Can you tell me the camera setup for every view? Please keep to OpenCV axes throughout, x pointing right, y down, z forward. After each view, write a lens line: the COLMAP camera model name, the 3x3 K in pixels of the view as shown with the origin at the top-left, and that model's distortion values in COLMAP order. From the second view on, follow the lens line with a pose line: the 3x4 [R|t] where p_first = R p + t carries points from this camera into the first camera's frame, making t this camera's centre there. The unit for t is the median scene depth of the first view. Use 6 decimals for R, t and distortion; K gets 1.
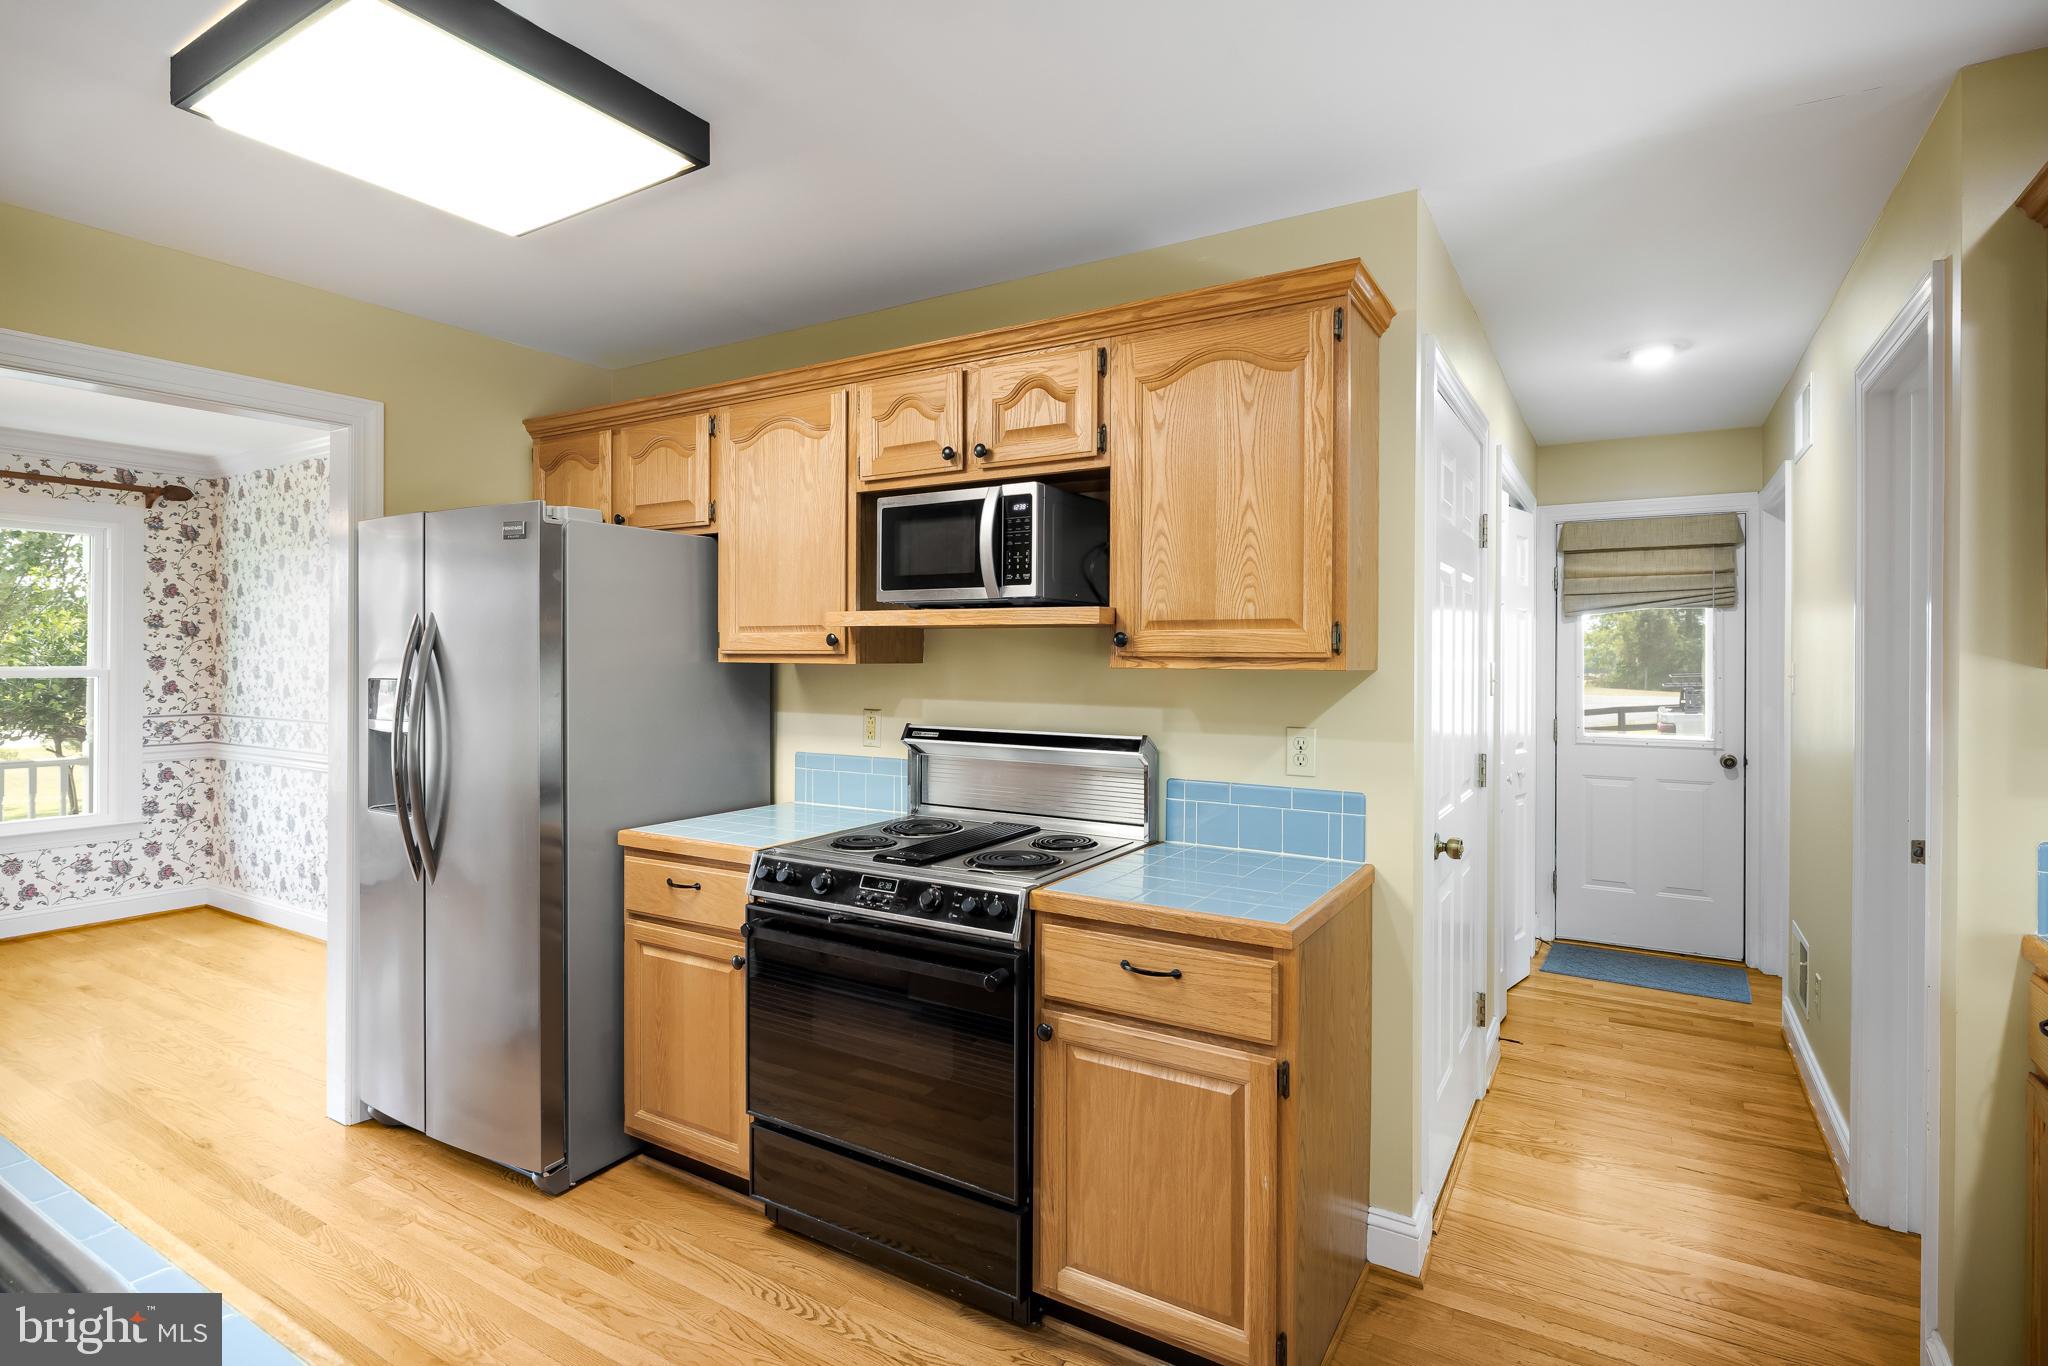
lens RADIAL K [[1005.2, 0, 1026.2], [0, 1005.2, 672.5], [0, 0, 1]] dist [0.000255, 0.000057]
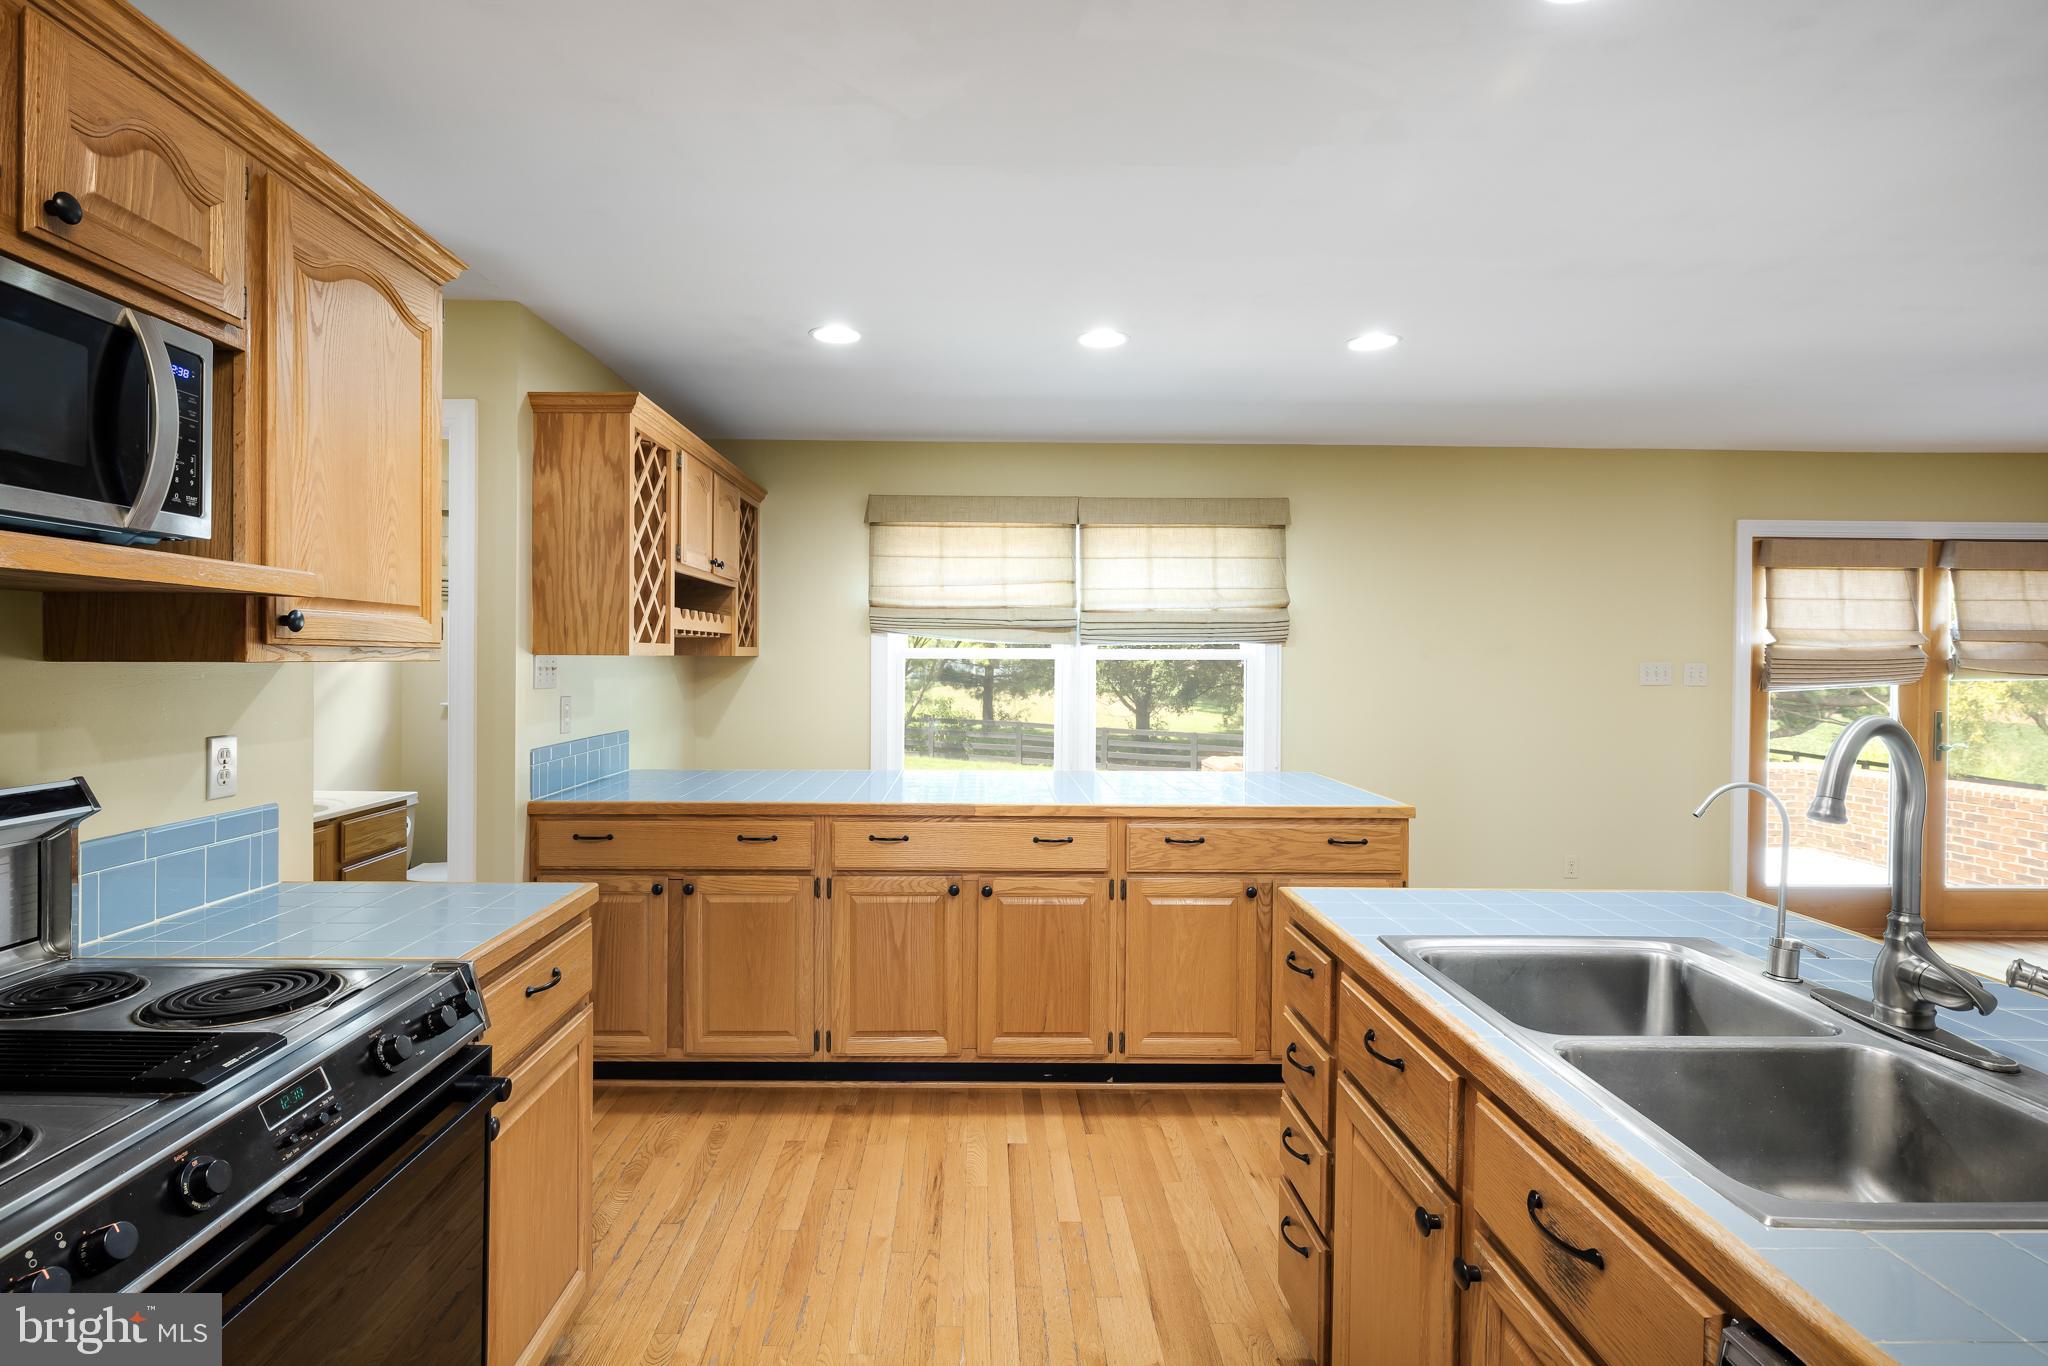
lens RADIAL K [[1005.2, 0, 1020.2], [0, 1005.2, 667.7], [0, 0, 1]] dist [0.000255, 0.000057]
pose [[-0.541034, -0.017316, 0.840823, -0.750449], [-0.001284, 0.999804, 0.019764, -0.014613], [-0.841000, 0.009613, -0.540950, 0.949802]]
